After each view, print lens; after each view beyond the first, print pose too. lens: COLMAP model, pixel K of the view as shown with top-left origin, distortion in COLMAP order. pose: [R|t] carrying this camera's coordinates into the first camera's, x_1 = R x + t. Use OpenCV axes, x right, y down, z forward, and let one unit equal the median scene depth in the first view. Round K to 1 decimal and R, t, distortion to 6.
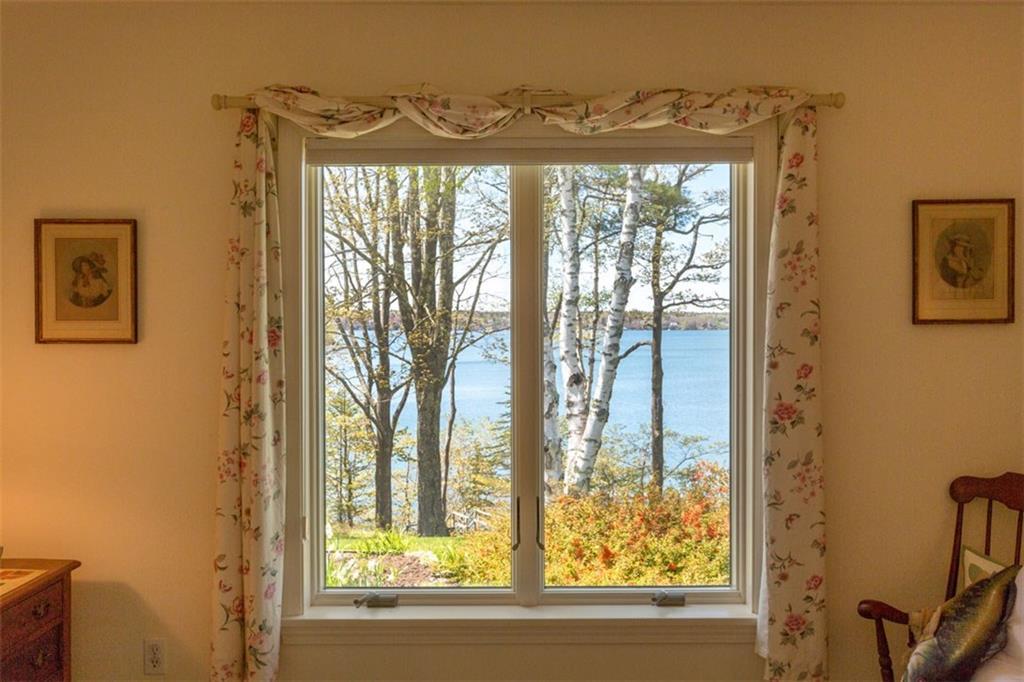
lens RADIAL K [[900.8, 0, 512.0], [0, 900.8, 341.0], [0, 0, 1]] dist [0.003060, -0.004064]
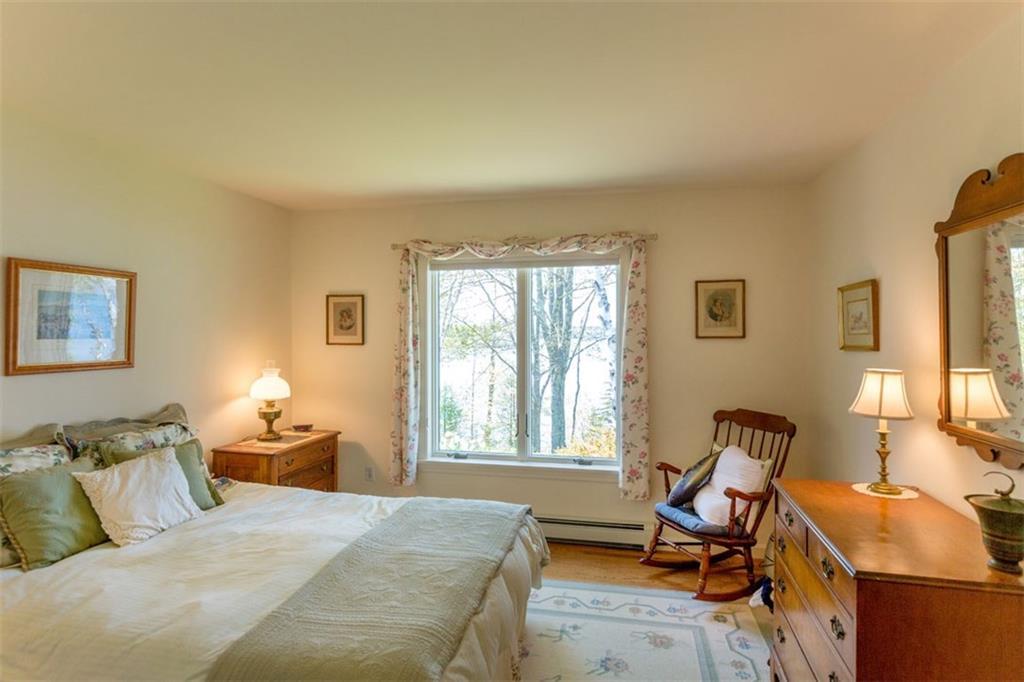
lens RADIAL K [[578.2, 0, 512.0], [0, 578.2, 341.0], [0, 0, 1]] dist [-0.001012, -0.000033]
pose [[0.974667, 0.005374, -0.223595, 0.338134], [-0.006978, 0.999955, -0.006385, -0.000772], [0.223550, 0.007784, 0.974661, -0.457525]]
